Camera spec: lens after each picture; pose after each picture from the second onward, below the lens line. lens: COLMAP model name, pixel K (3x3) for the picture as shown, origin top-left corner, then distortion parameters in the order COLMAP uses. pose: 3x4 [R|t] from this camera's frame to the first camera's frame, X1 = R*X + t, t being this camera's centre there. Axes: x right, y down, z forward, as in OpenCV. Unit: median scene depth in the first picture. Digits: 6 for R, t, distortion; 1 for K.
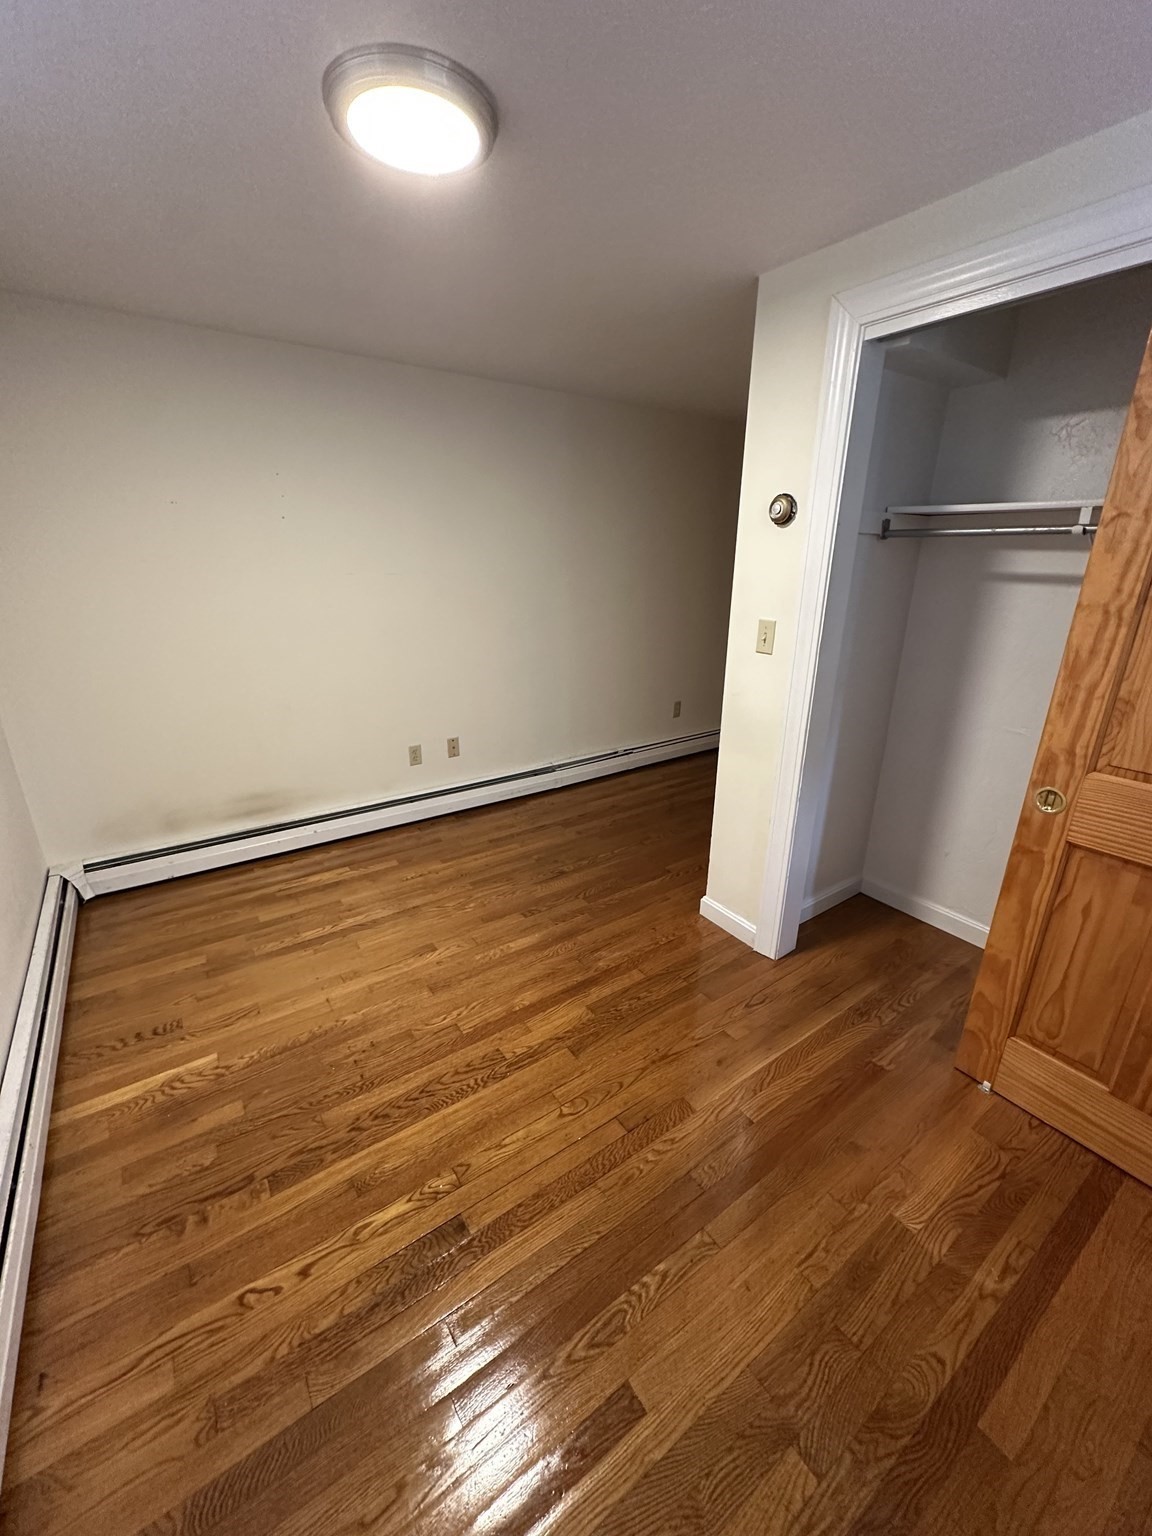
lens RADIAL K [[610.5, 0, 571.1], [0, 610.5, 766.2], [0, 0, 1]] dist [-0.001608, 0.000090]
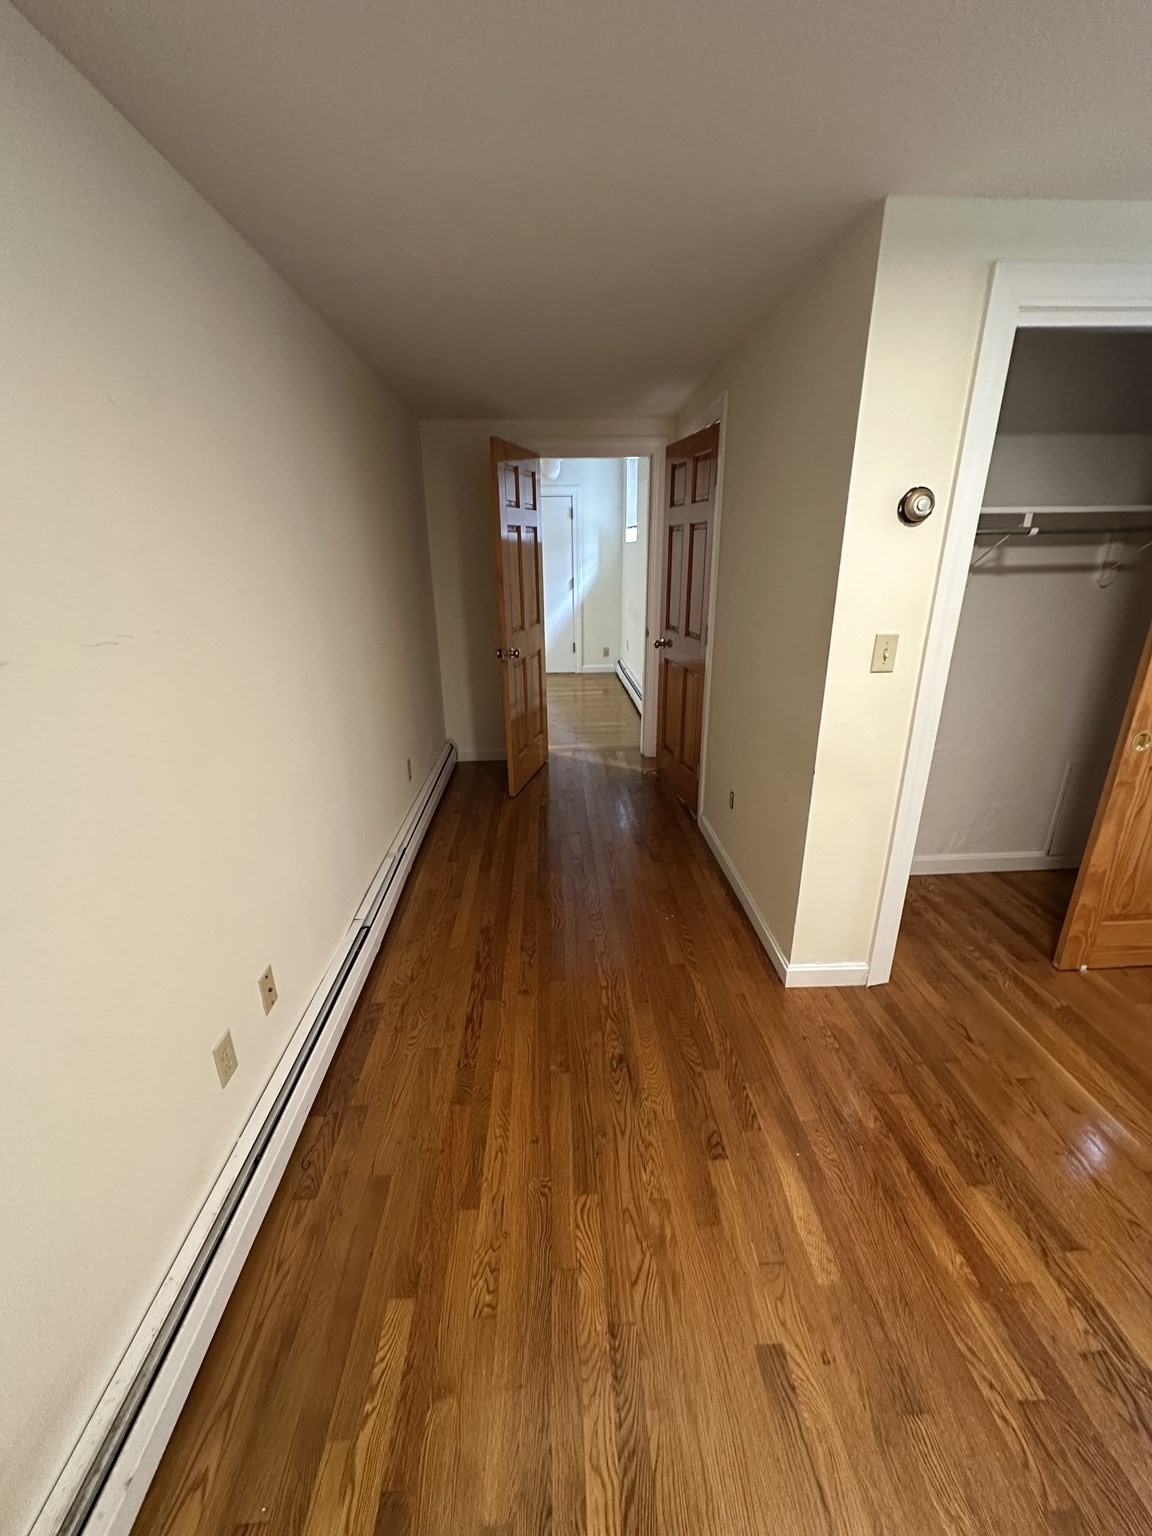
lens RADIAL K [[610.5, 0, 574.5], [0, 610.5, 768.6], [0, 0, 1]] dist [-0.001608, 0.000090]
pose [[0.534450, -0.301720, 0.789511, -0.703592], [0.299315, 0.941141, 0.157049, -0.355448], [-0.790426, 0.152377, 0.593302, 0.936526]]
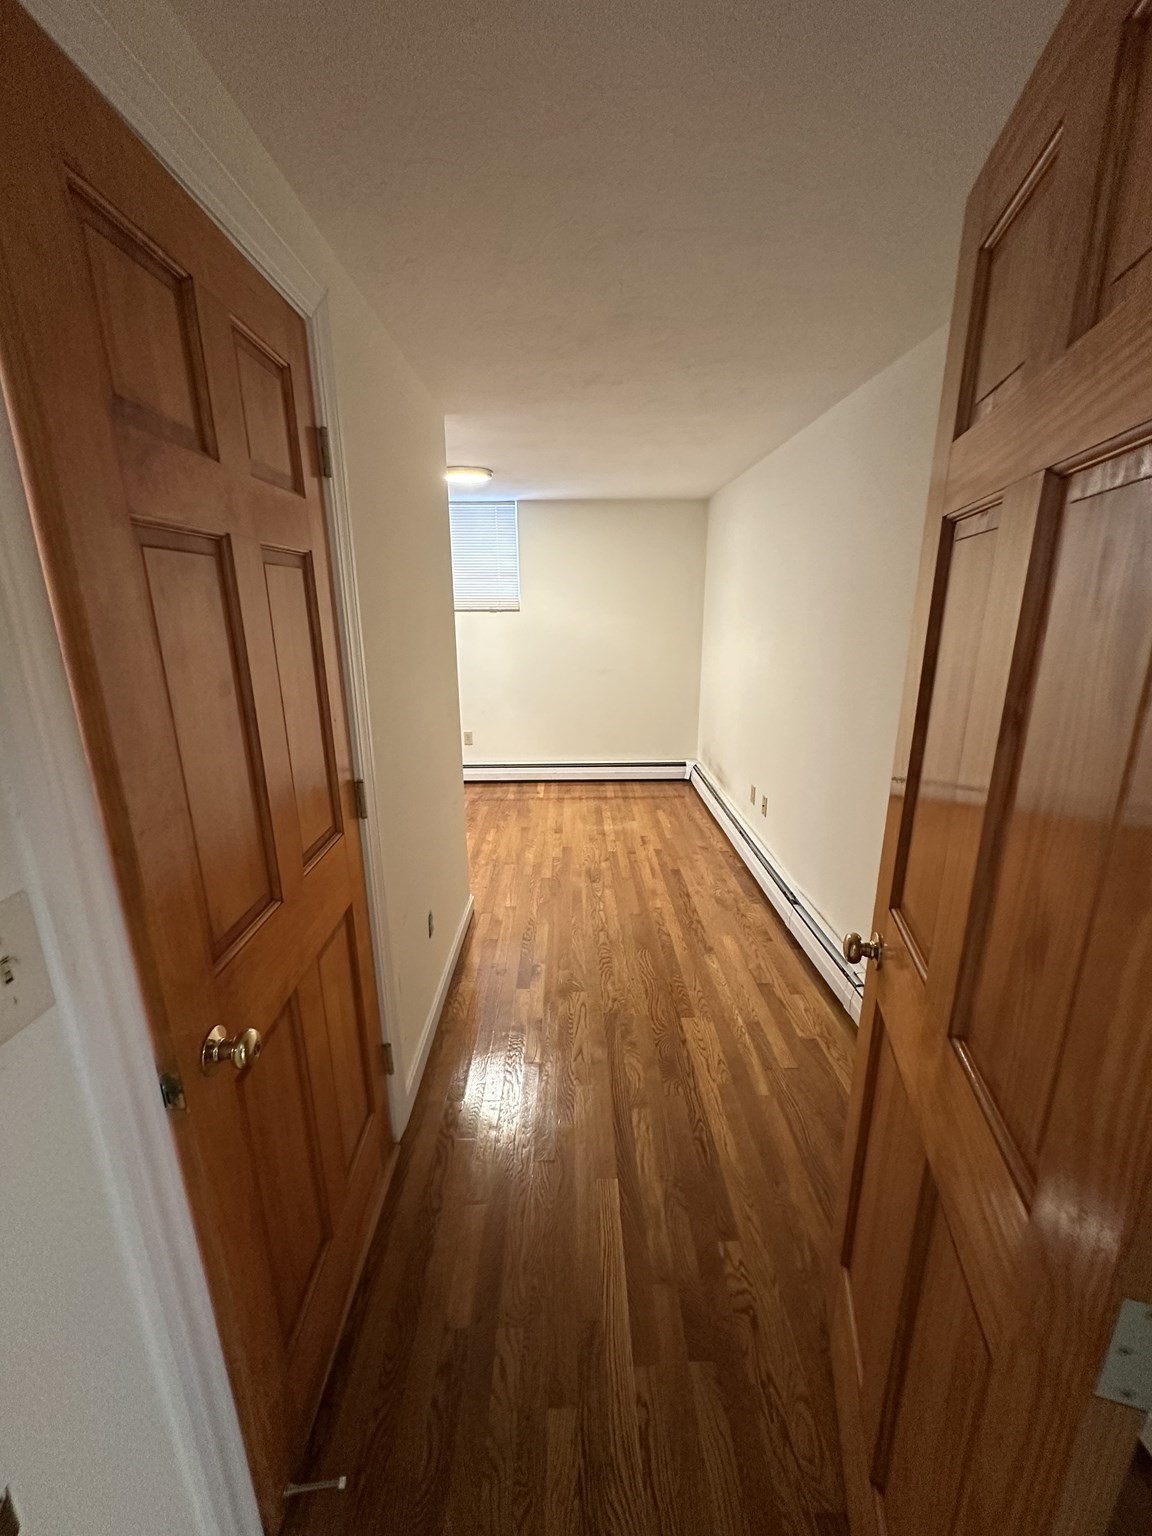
lens RADIAL K [[610.5, 0, 577.3], [0, 610.5, 766.4], [0, 0, 1]] dist [-0.001608, 0.000090]
pose [[-0.558061, 0.211548, -0.802381, 1.363984], [-0.270747, 0.867619, 0.417054, -0.755347], [0.784388, 0.449984, -0.426908, 2.109364]]
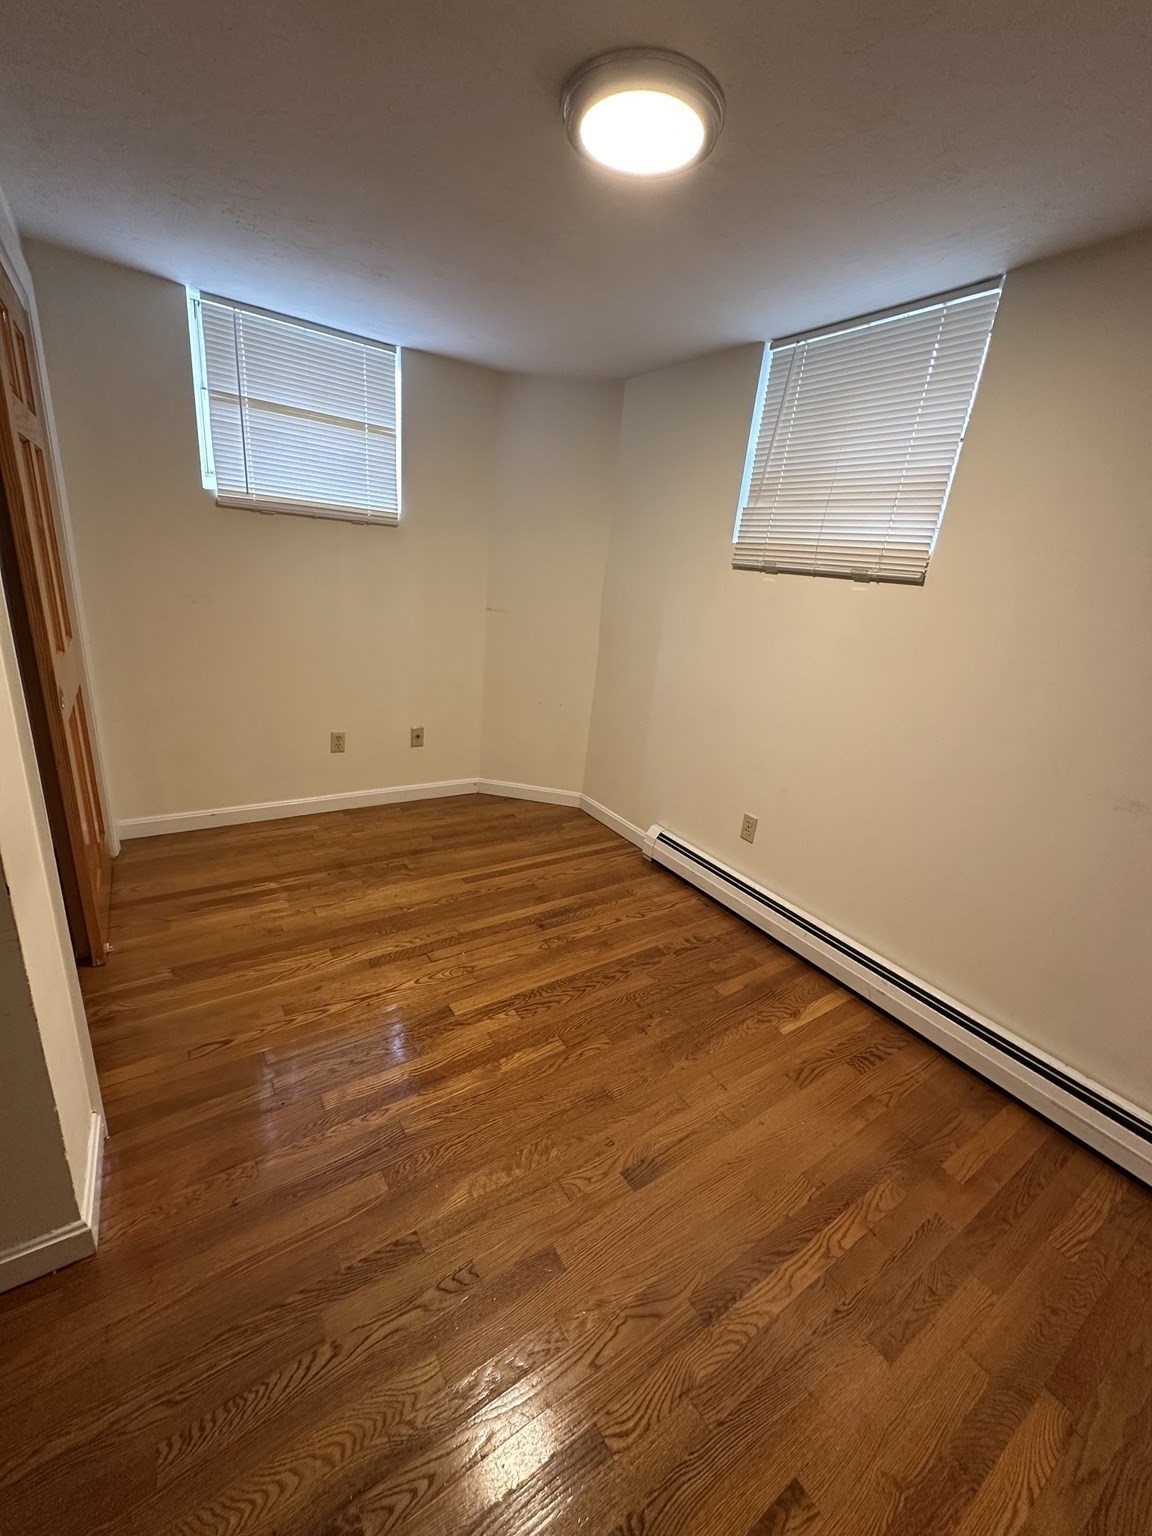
lens RADIAL K [[610.5, 0, 575.9], [0, 610.5, 768.7], [0, 0, 1]] dist [-0.001608, 0.000090]
pose [[-0.994285, -0.105368, -0.017159, -0.146442], [-0.093653, 0.783752, 0.613972, -0.506409], [-0.051244, 0.612070, -0.789141, 1.533286]]
